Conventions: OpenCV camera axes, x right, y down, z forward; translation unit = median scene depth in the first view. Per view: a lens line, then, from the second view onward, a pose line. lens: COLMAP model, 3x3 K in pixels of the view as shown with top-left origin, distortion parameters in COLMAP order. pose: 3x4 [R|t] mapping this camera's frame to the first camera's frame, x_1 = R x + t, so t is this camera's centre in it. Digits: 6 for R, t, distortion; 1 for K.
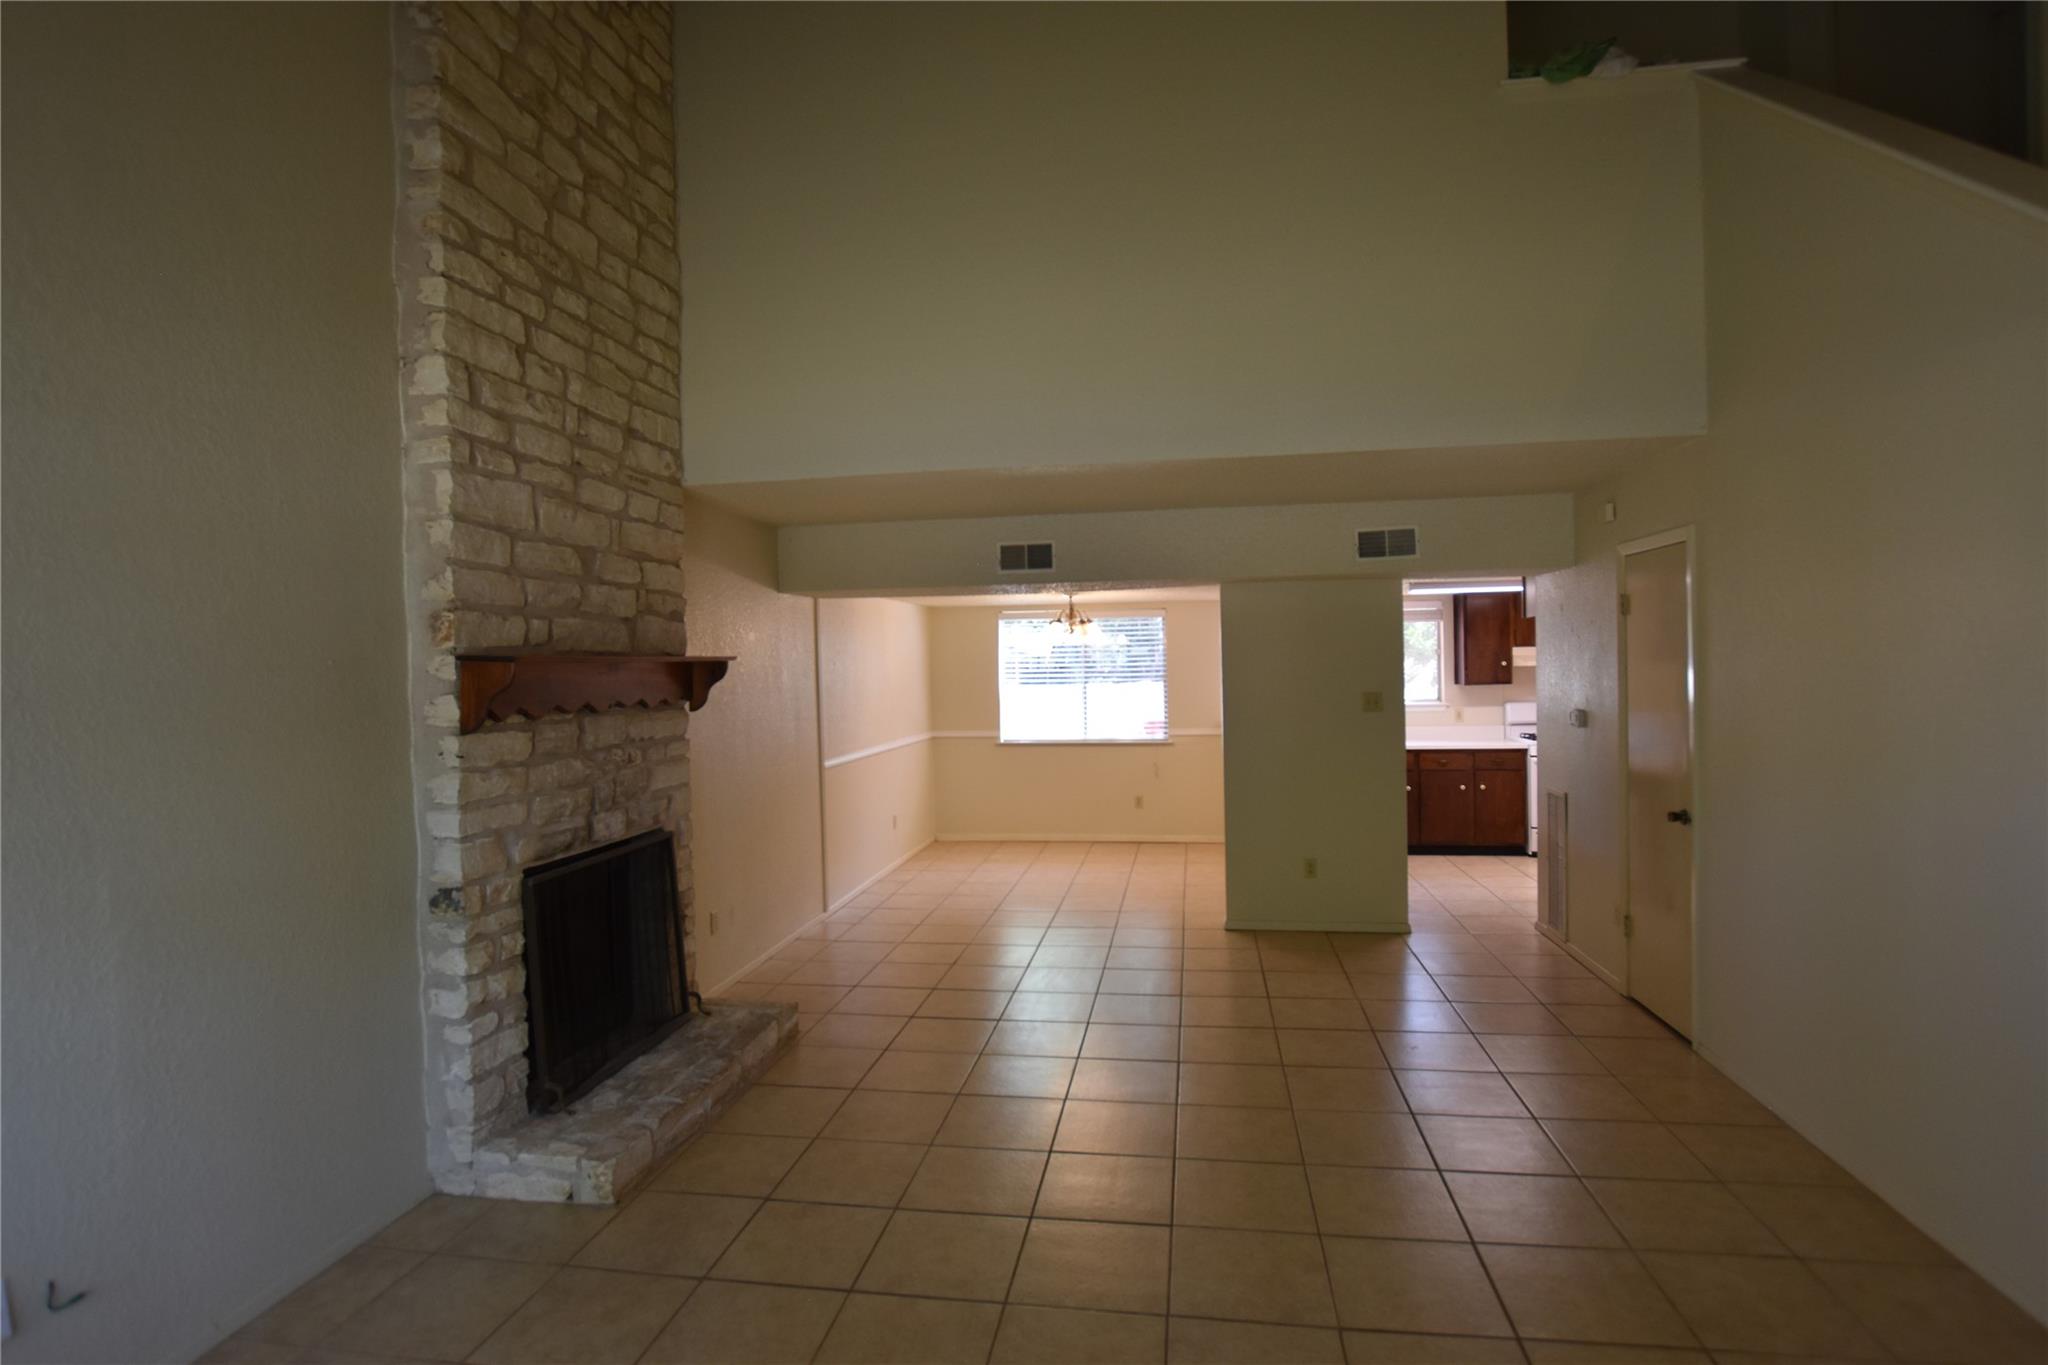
lens RADIAL K [[1042.4, 0, 1036.3], [0, 1042.4, 686.5], [0, 0, 1]] dist [-0.029029, -0.002369]
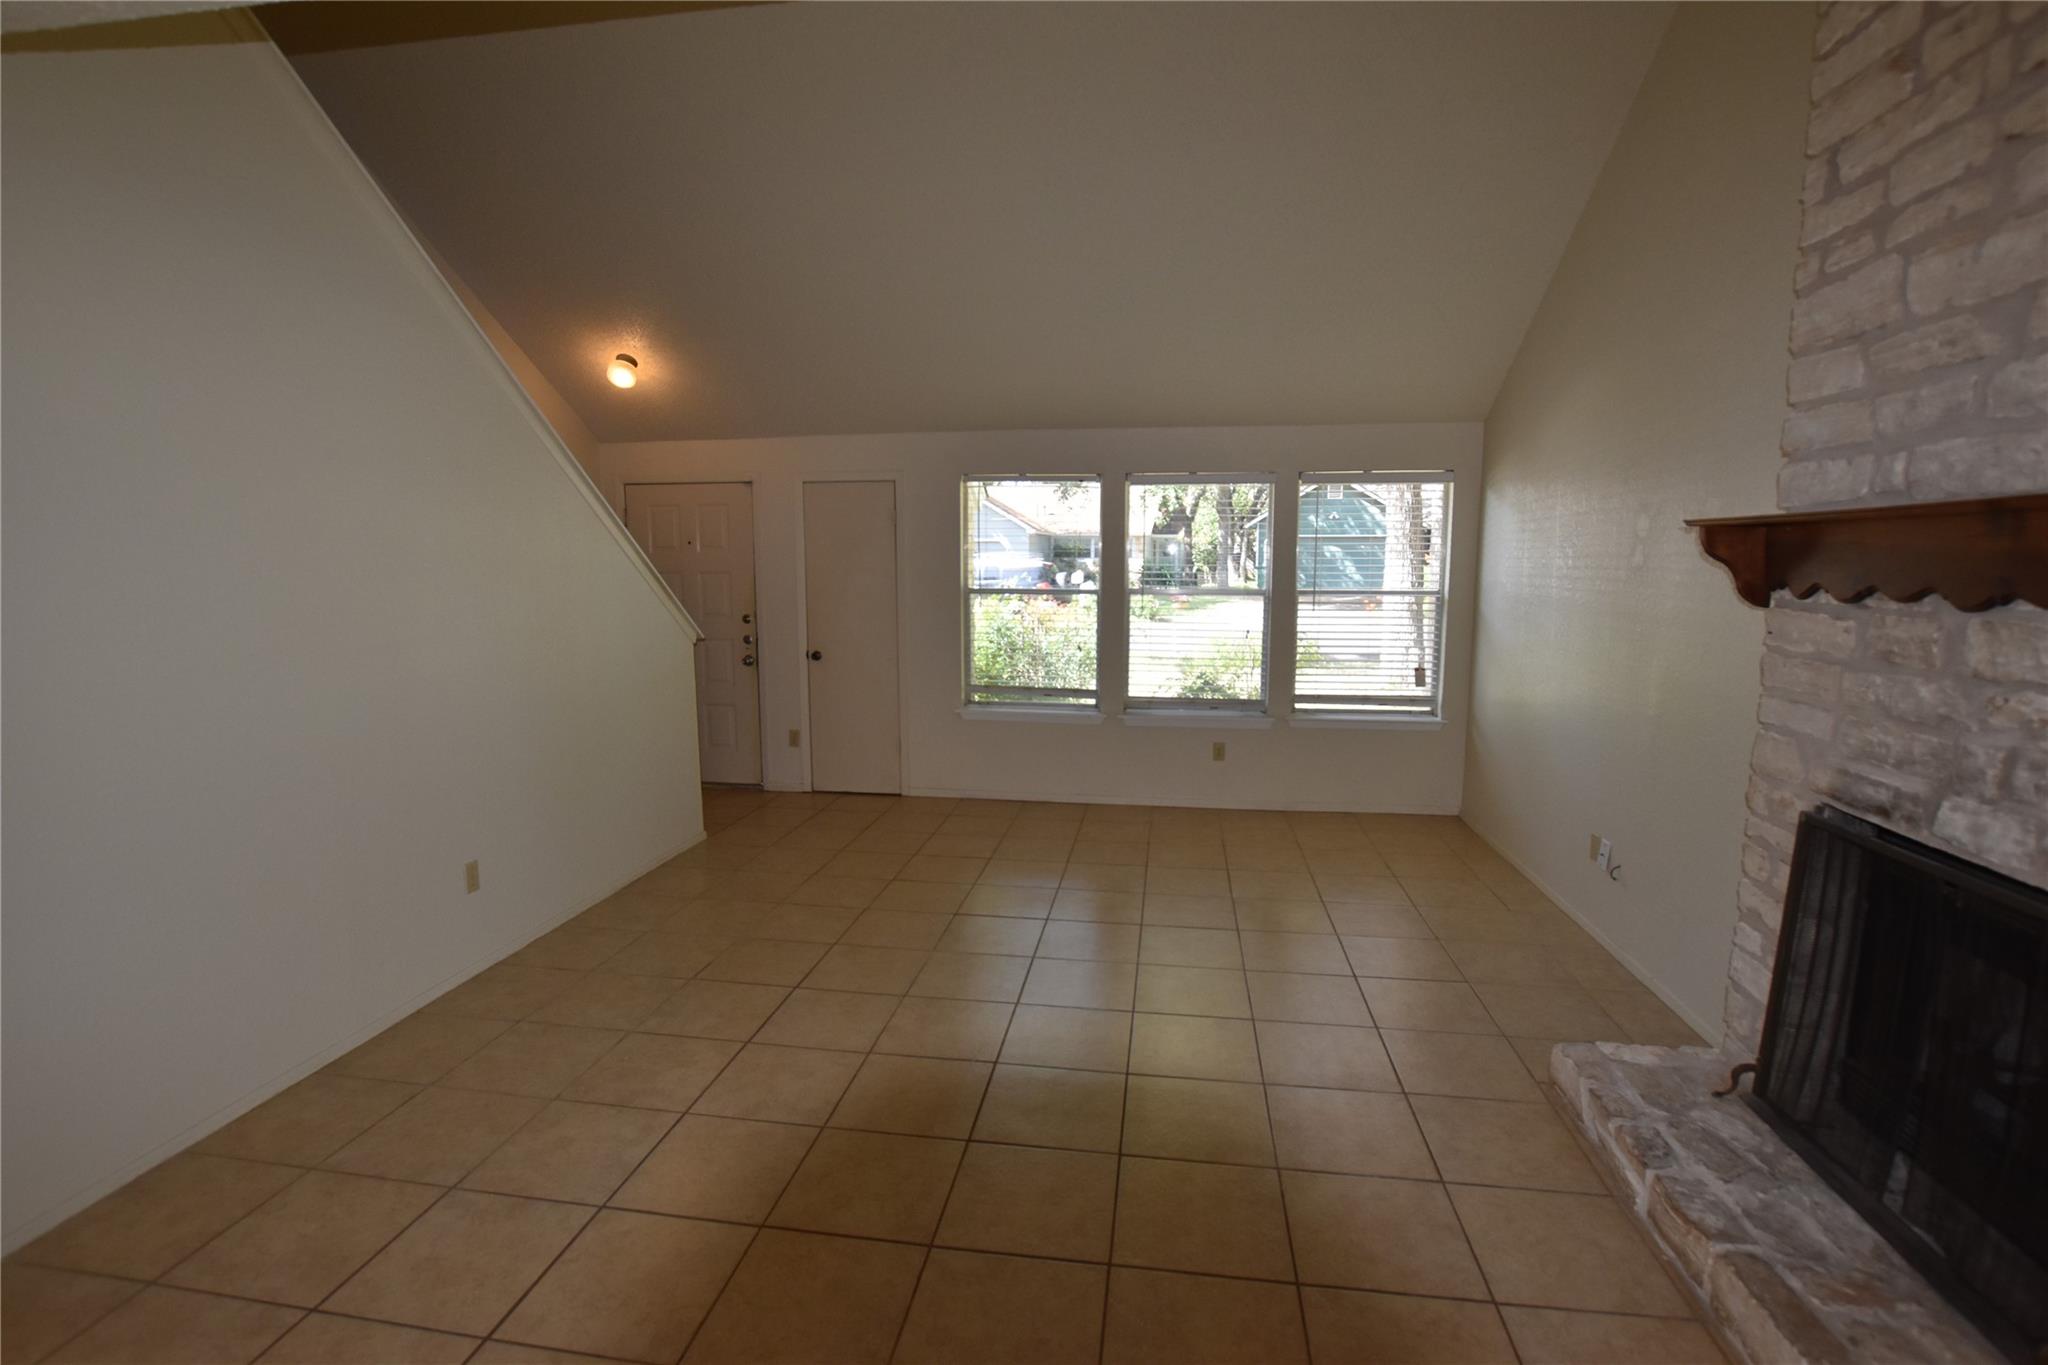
lens RADIAL K [[952.9, 0, 1024.0], [0, 952.9, 682.5], [0, 0, 1]] dist [-0.011014, -0.000411]
pose [[-0.999757, 0.021836, -0.002932, 0.073326], [0.021102, 0.987298, 0.157474, -0.025313], [0.006333, 0.157374, -0.987519, 1.490535]]
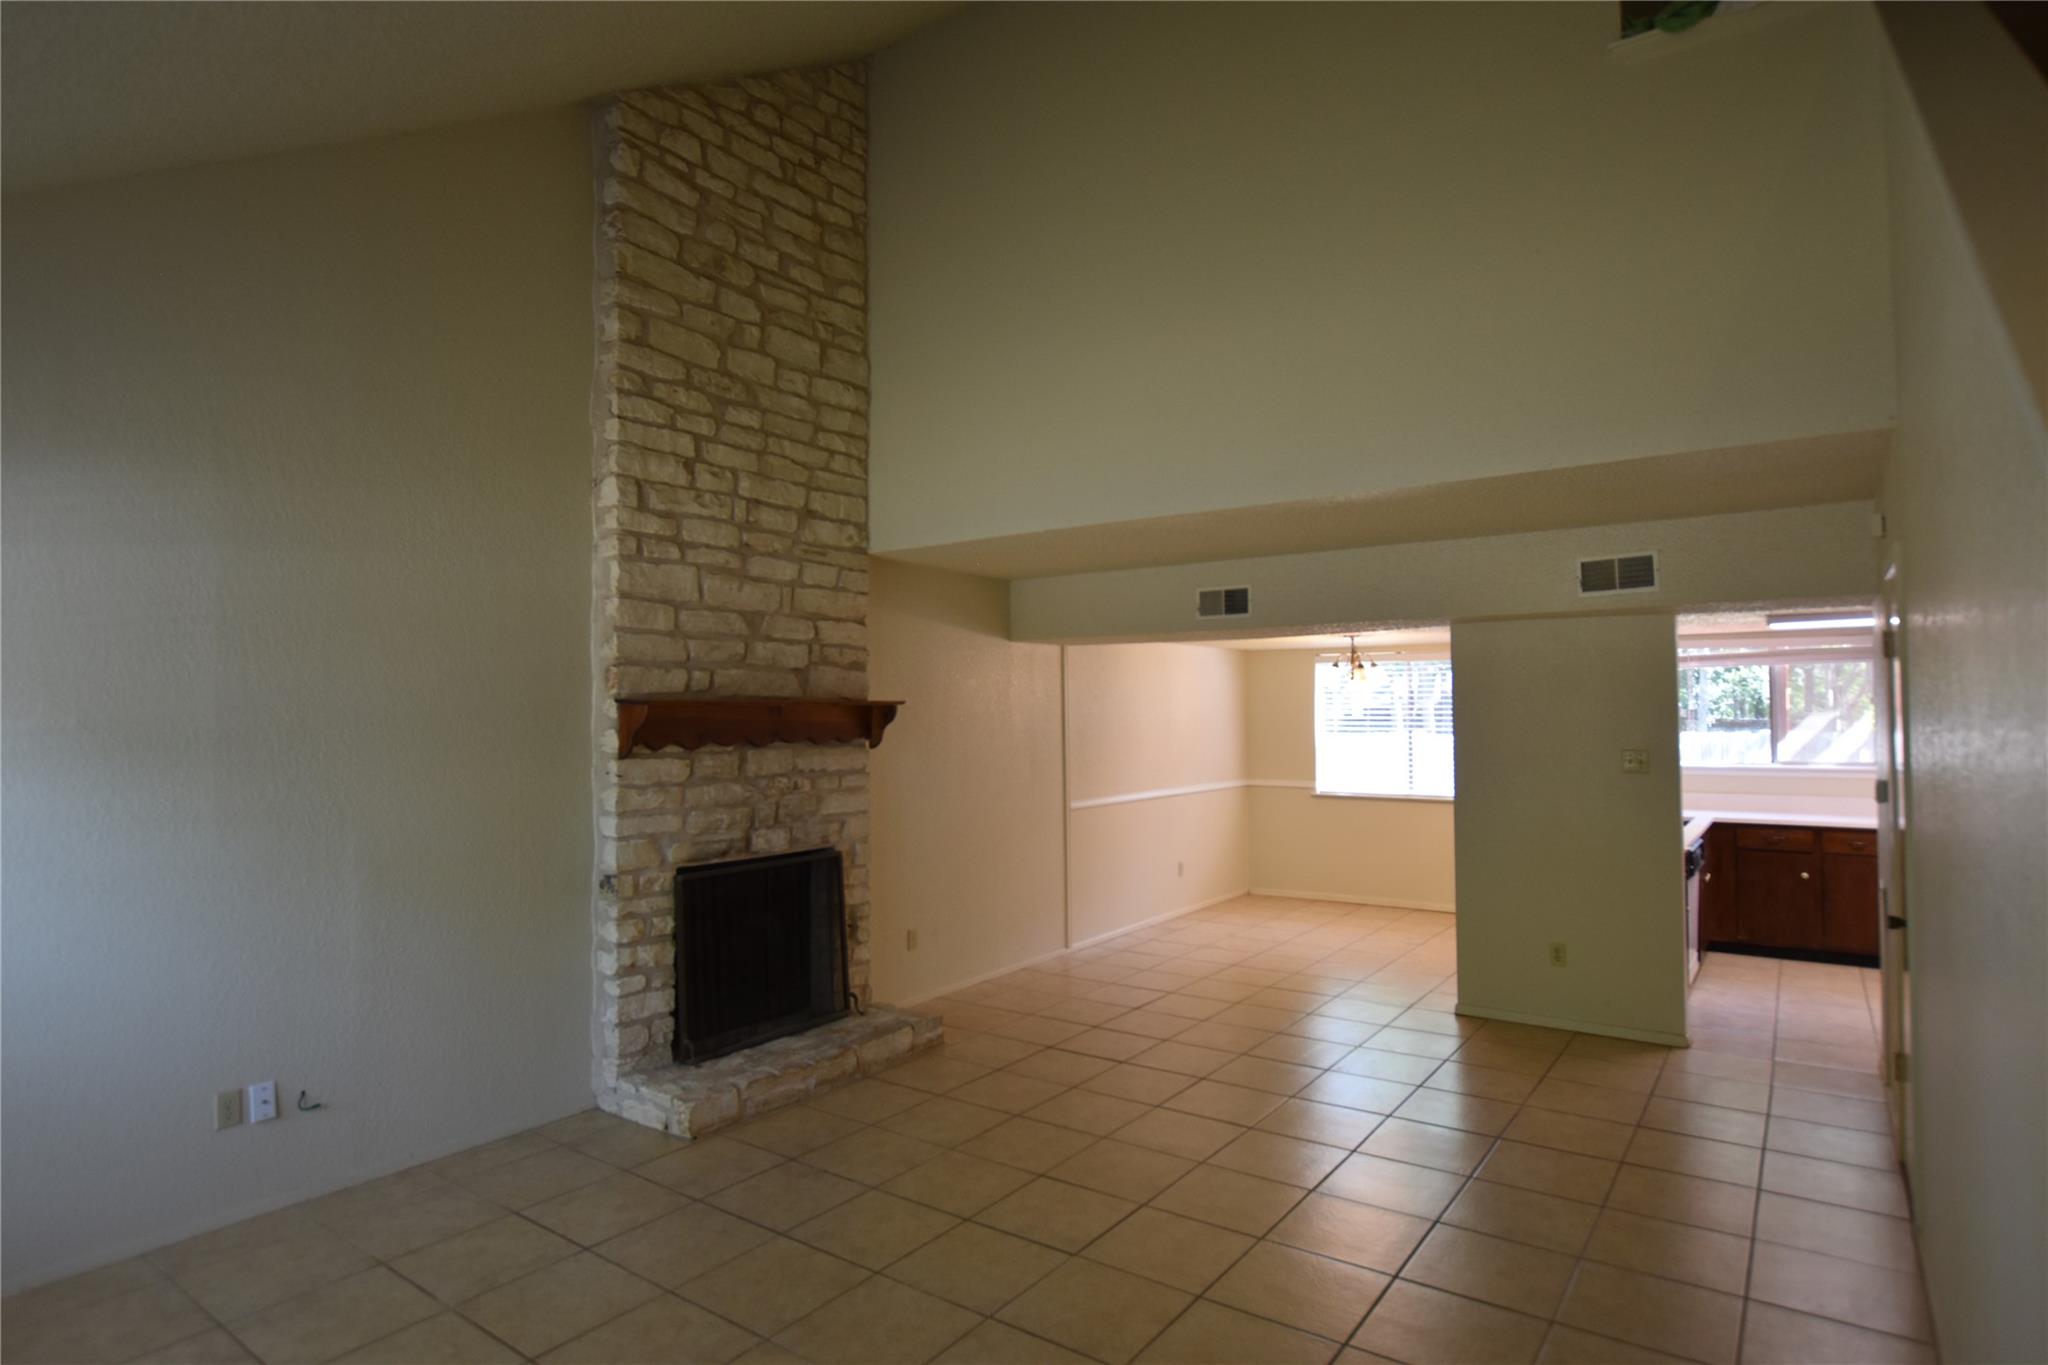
lens RADIAL K [[1117.9, 0, 1024.0], [0, 1117.9, 682.5], [0, 0, 1]] dist [-0.038182, 0.001246]
pose [[0.888038, 0.002178, -0.459766, 0.459029], [-0.021664, 0.999076, -0.037112, -0.008136], [0.459260, 0.042918, 0.887264, -0.025408]]
